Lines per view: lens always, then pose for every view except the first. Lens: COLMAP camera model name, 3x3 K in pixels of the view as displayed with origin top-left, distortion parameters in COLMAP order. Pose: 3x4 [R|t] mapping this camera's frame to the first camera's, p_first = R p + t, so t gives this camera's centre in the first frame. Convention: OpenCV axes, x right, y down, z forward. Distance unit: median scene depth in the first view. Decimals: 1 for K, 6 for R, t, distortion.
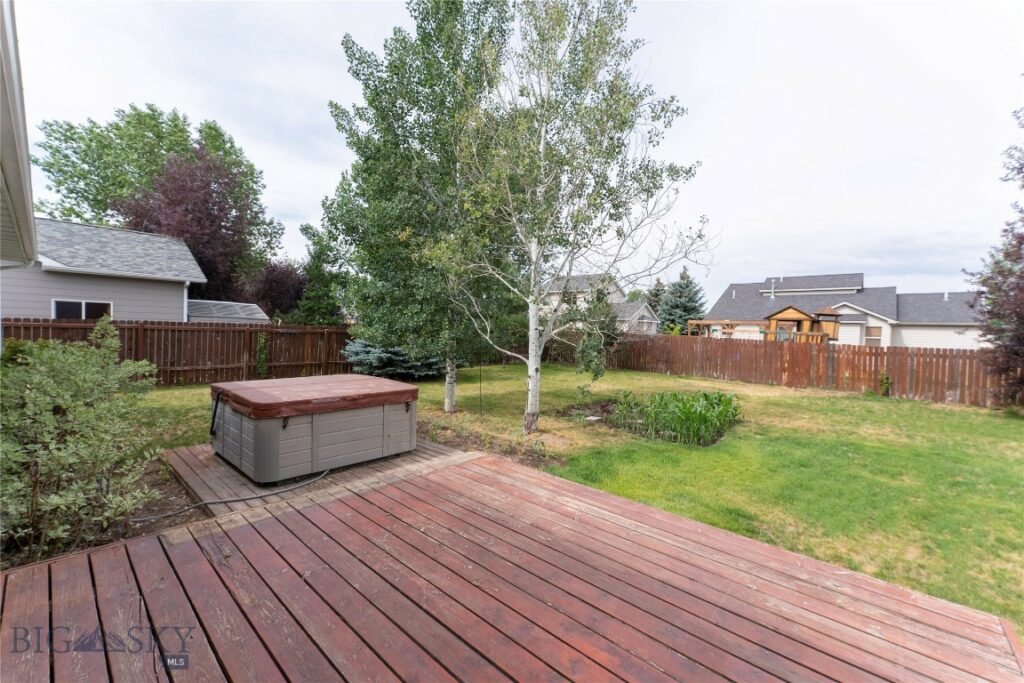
lens RADIAL K [[412.0, 0, 509.8], [0, 412.0, 343.2], [0, 0, 1]] dist [0.001704, 0.000321]
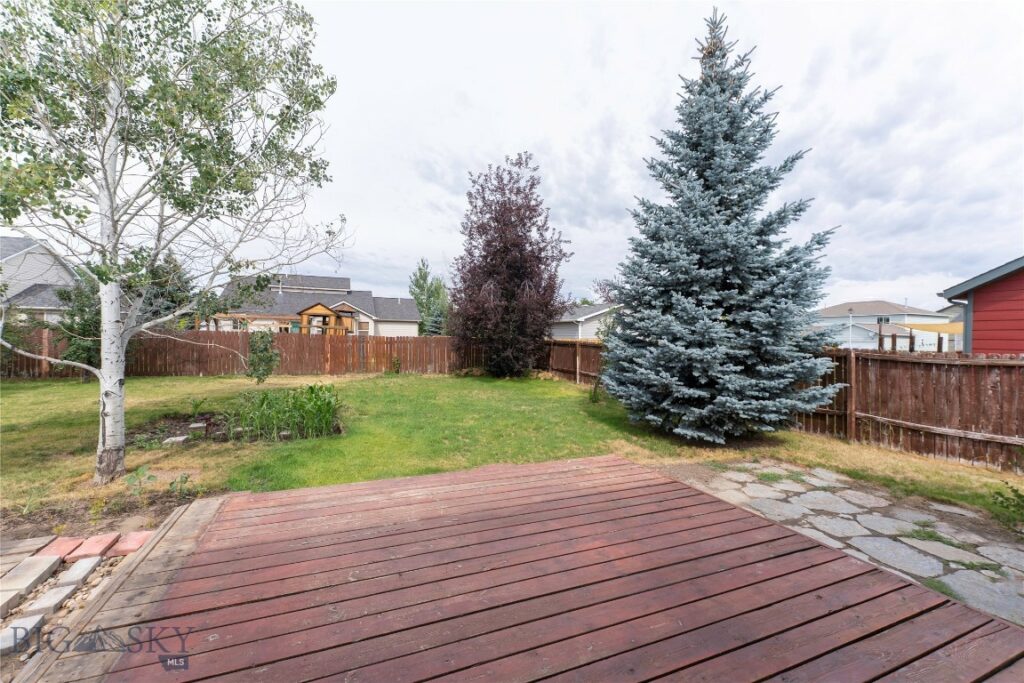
lens RADIAL K [[416.2, 0, 507.9], [0, 416.2, 342.4], [0, 0, 1]] dist [0.000052, 0.000105]
pose [[0.445490, -0.037627, 0.894496, -0.278983], [0.027759, 0.999217, 0.028208, -0.001964], [-0.894857, 0.012264, 0.446185, 0.140720]]
